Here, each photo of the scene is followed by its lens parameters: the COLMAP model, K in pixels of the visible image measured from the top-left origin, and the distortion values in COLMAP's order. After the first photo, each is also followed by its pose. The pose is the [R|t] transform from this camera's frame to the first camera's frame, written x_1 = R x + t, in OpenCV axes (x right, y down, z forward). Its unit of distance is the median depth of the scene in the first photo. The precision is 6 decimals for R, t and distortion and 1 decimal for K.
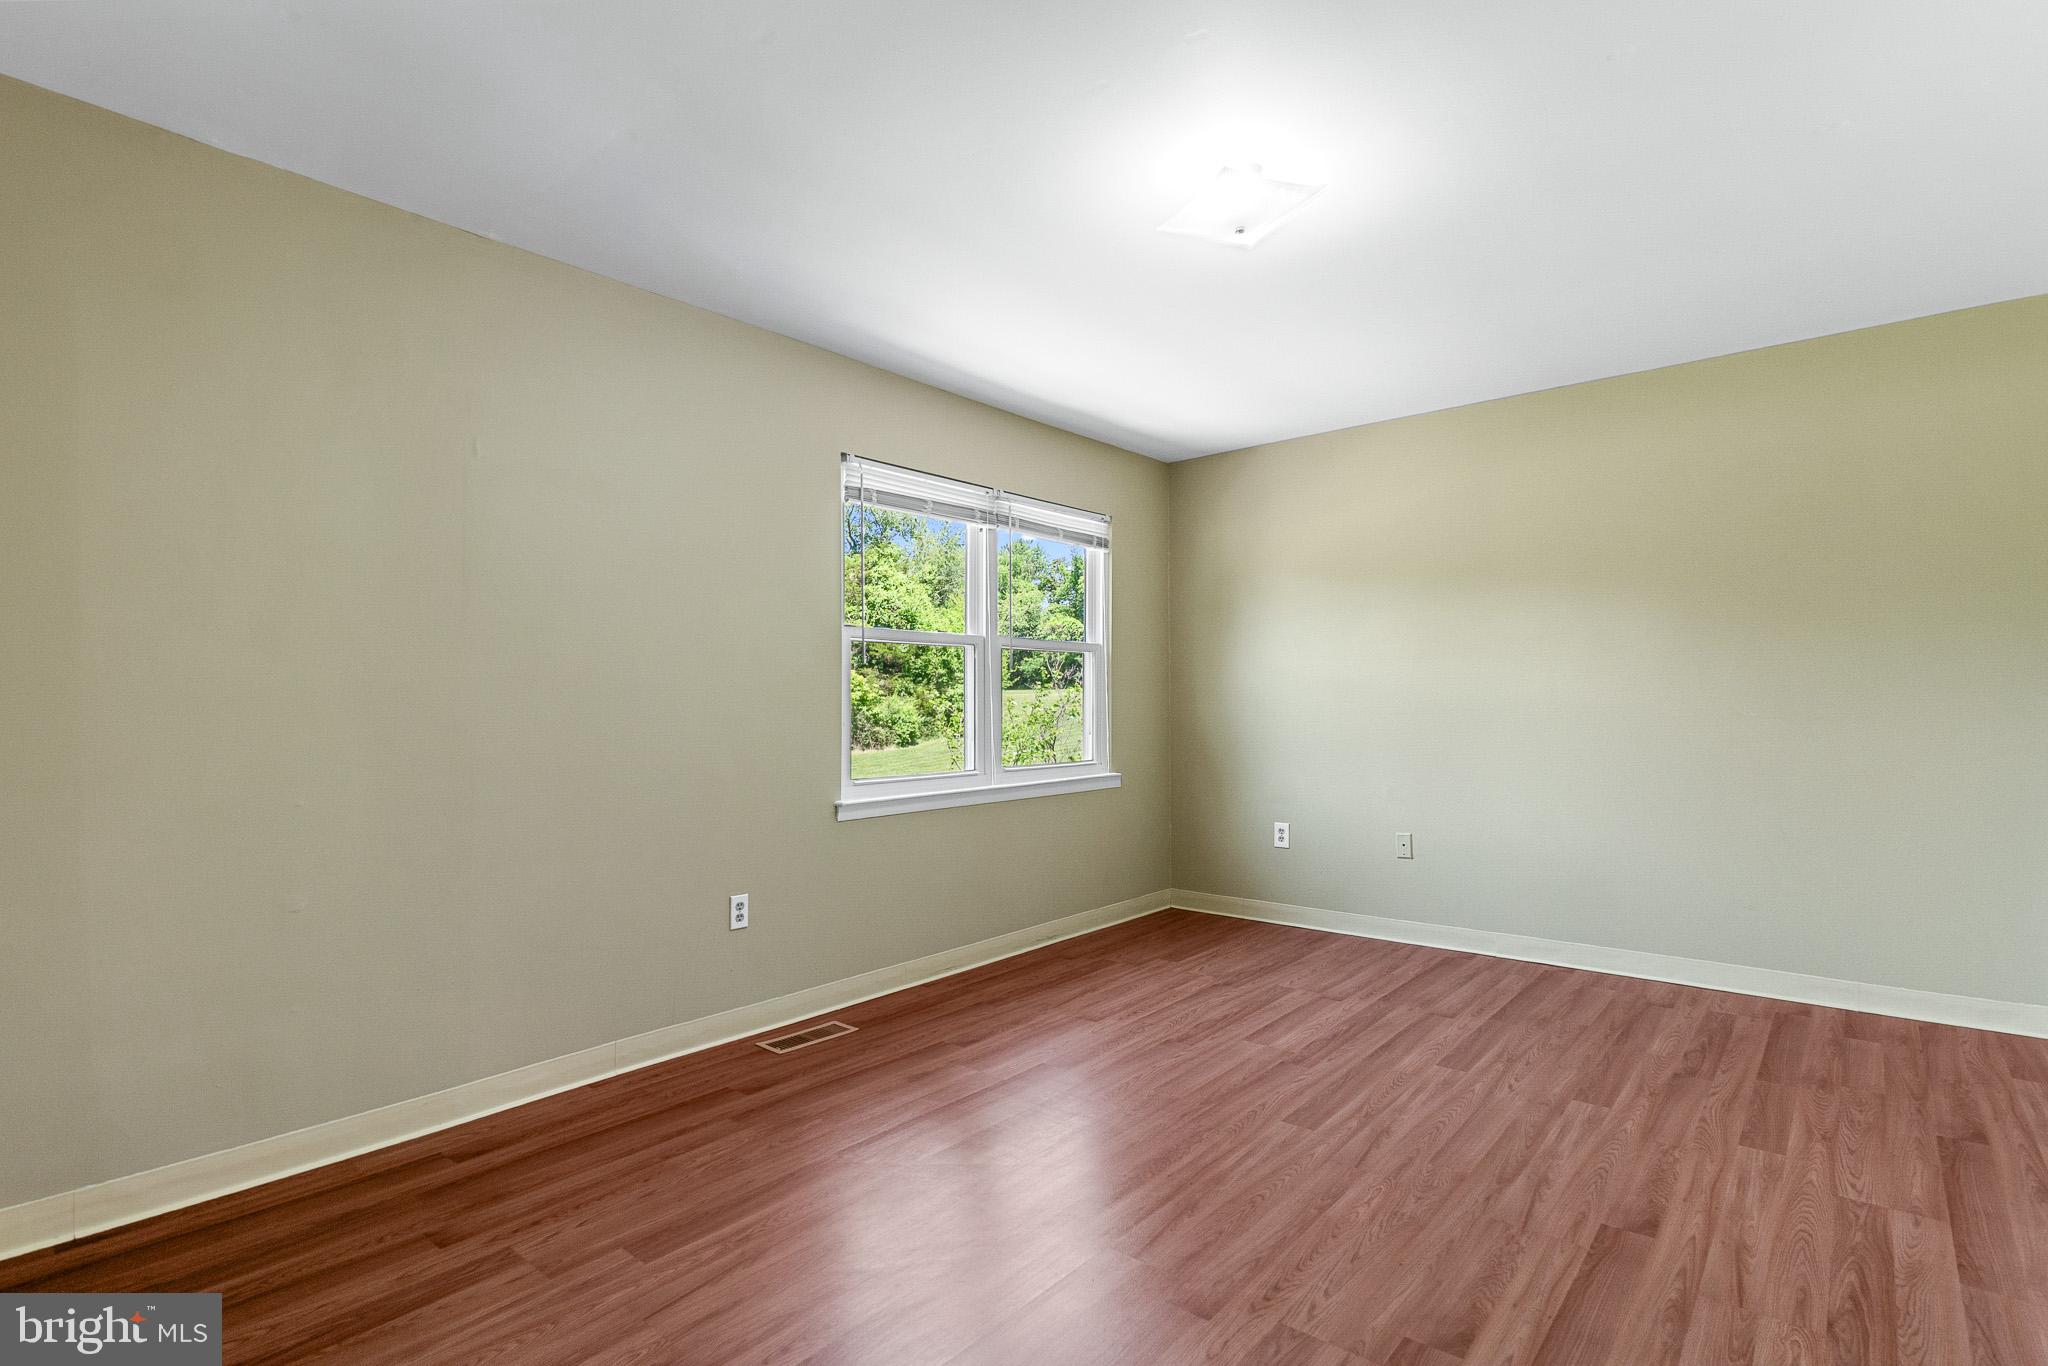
lens RADIAL K [[954.9, 0, 1018.8], [0, 954.9, 692.5], [0, 0, 1]] dist [0.000542, -0.000498]
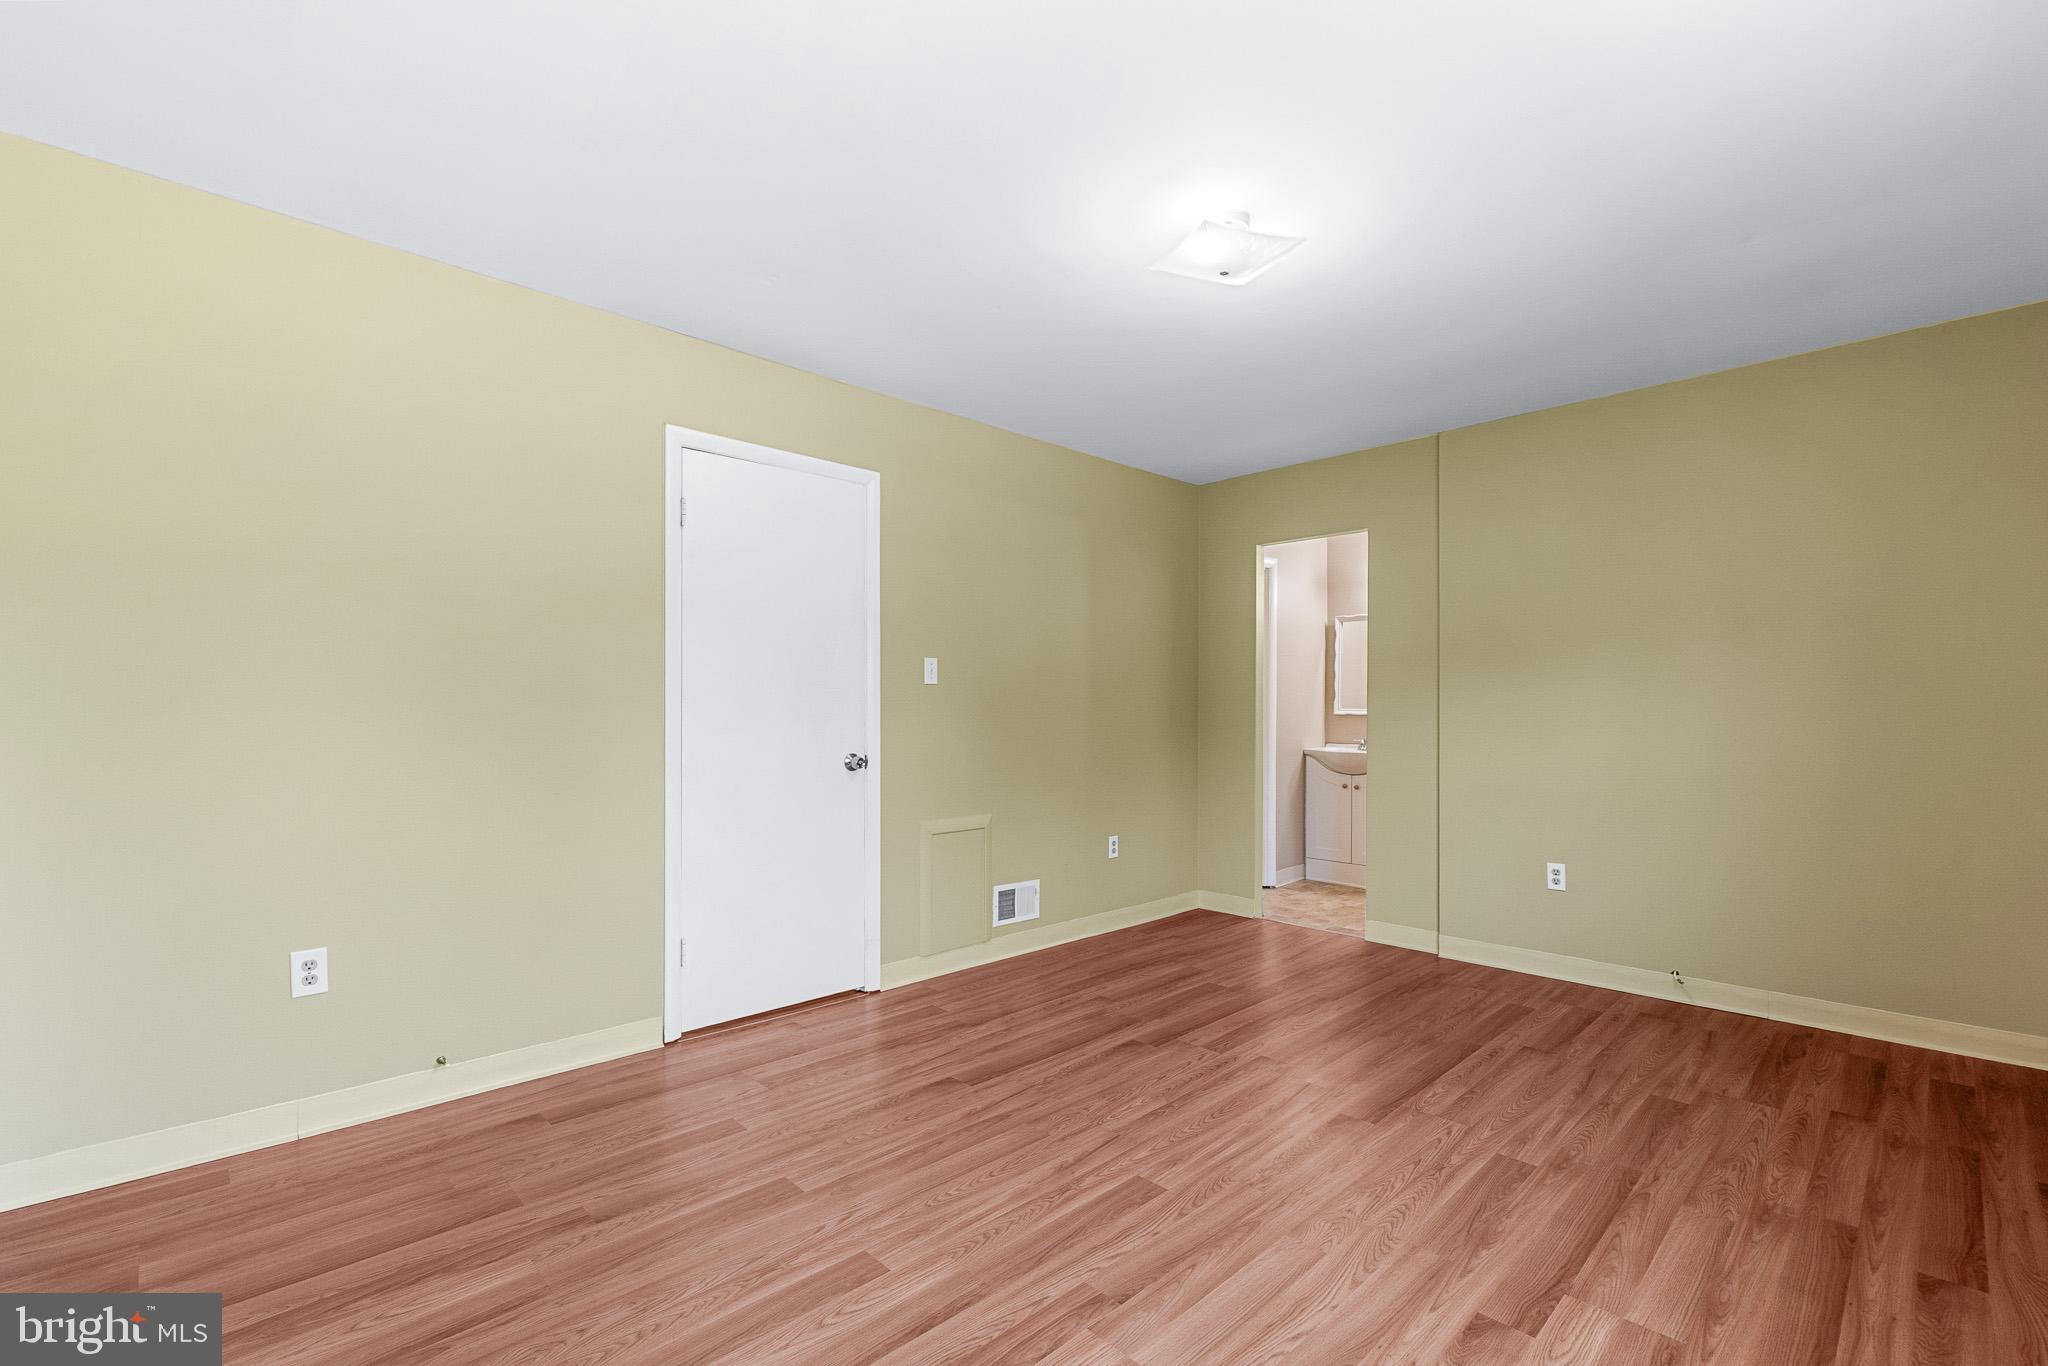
lens RADIAL K [[912.9, 0, 1017.7], [0, 912.9, 692.6], [0, 0, 1]] dist [-0.003412, -0.000691]
pose [[-0.995890, 0.005122, 0.090428, 0.250379], [0.002452, 0.999559, -0.029608, 0.011869], [-0.090540, -0.029265, -0.995463, 1.395854]]
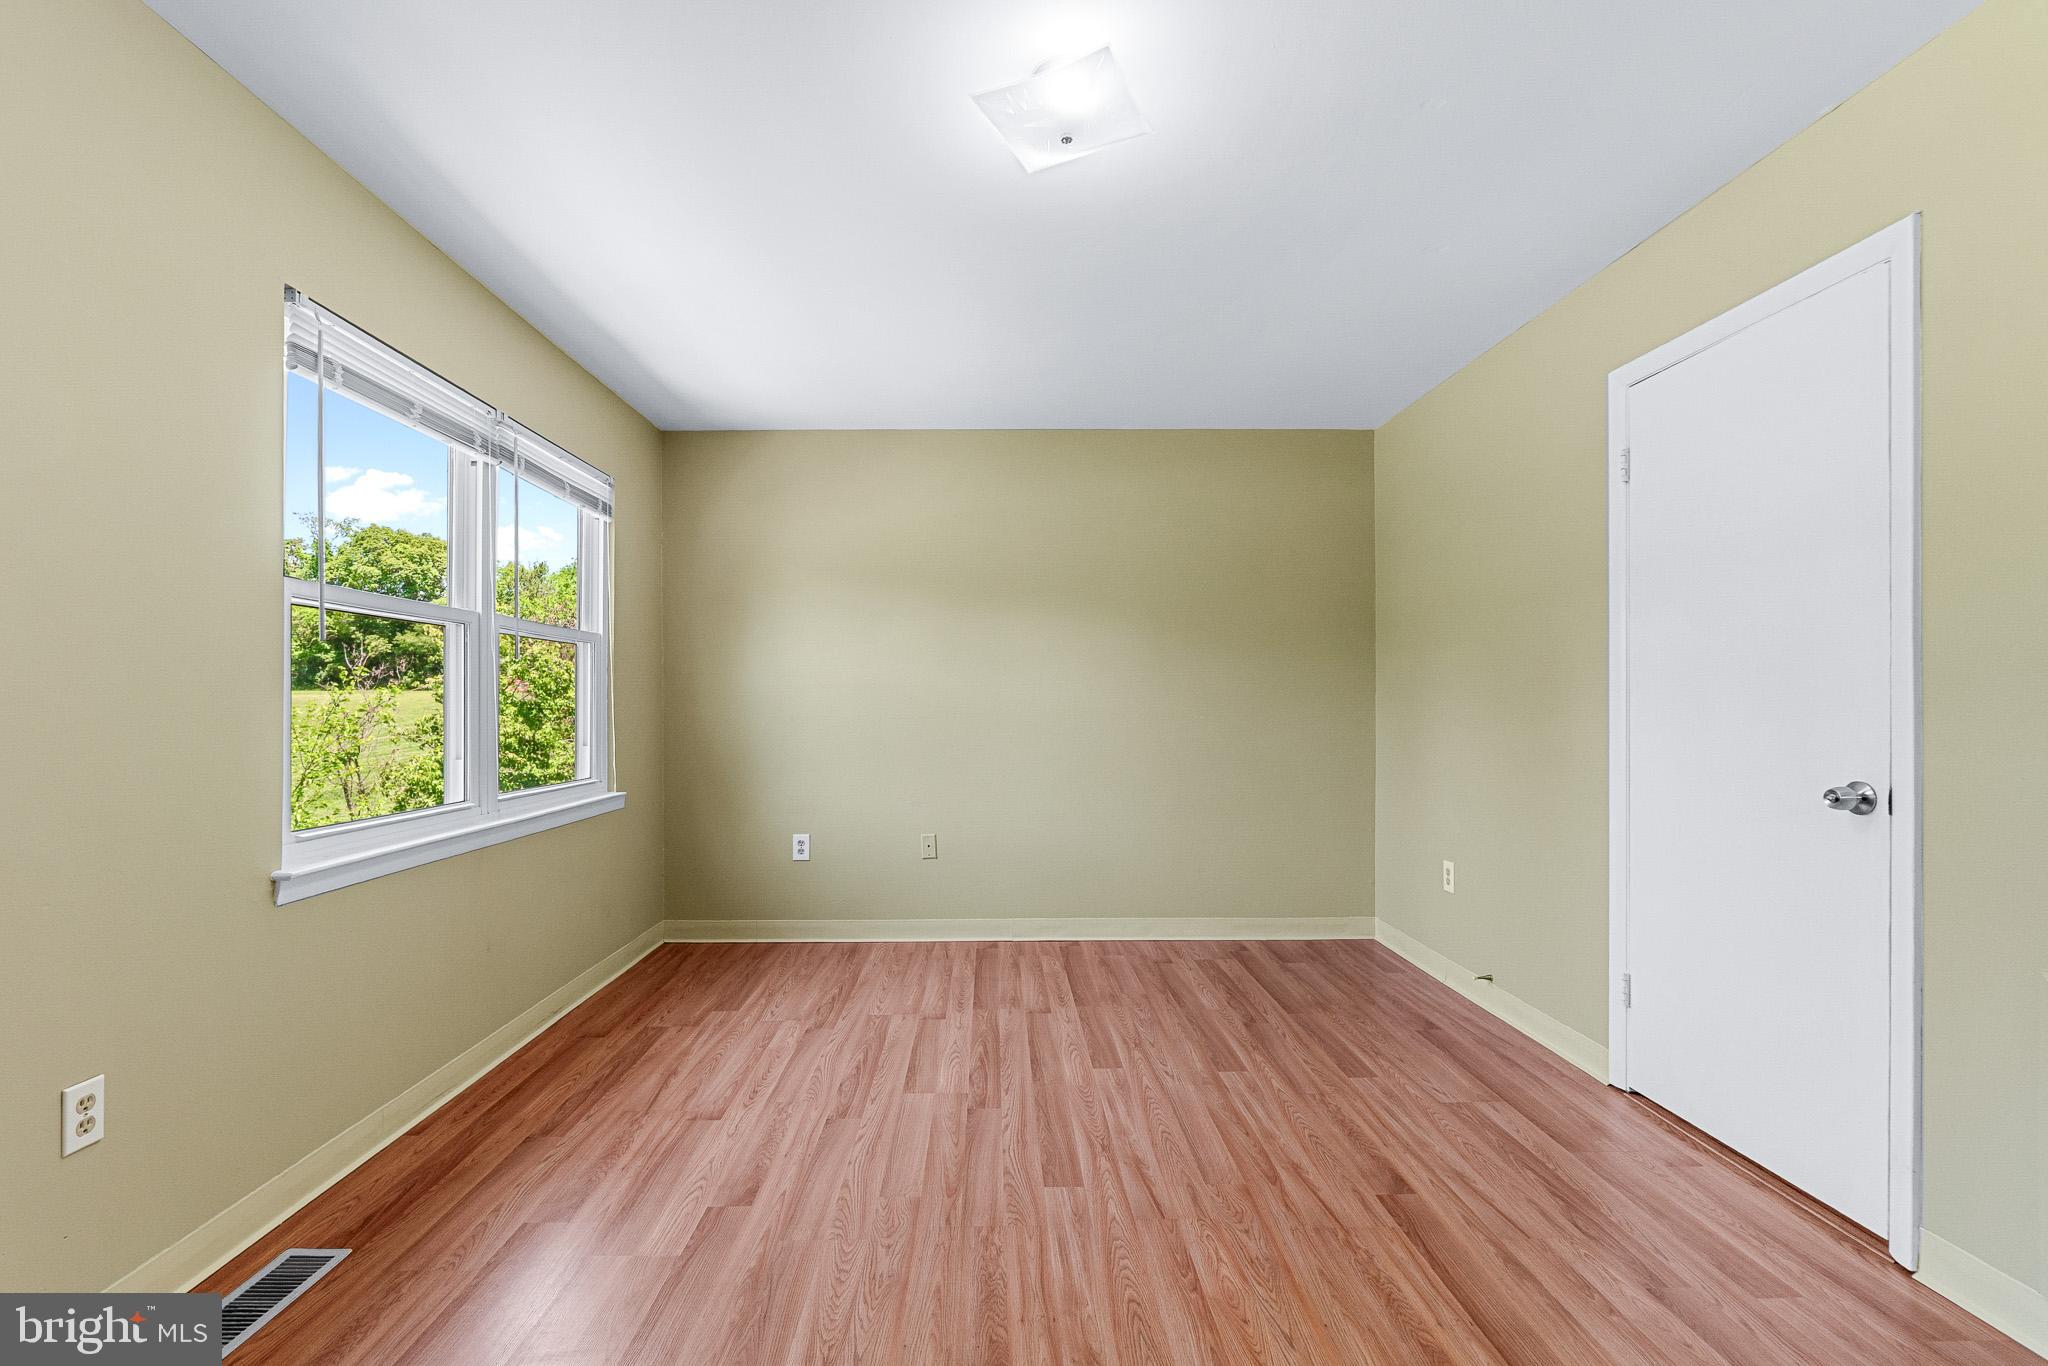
lens RADIAL K [[882.5, 0, 977.7], [0, 882.5, 697.5], [0, 0, 1]] dist [-0.002356, -0.000830]
pose [[0.764868, 0.009255, 0.644121, -0.220198], [-0.009154, 0.999952, -0.003498, 0.004547], [-0.644122, -0.003221, 0.764916, 0.319123]]
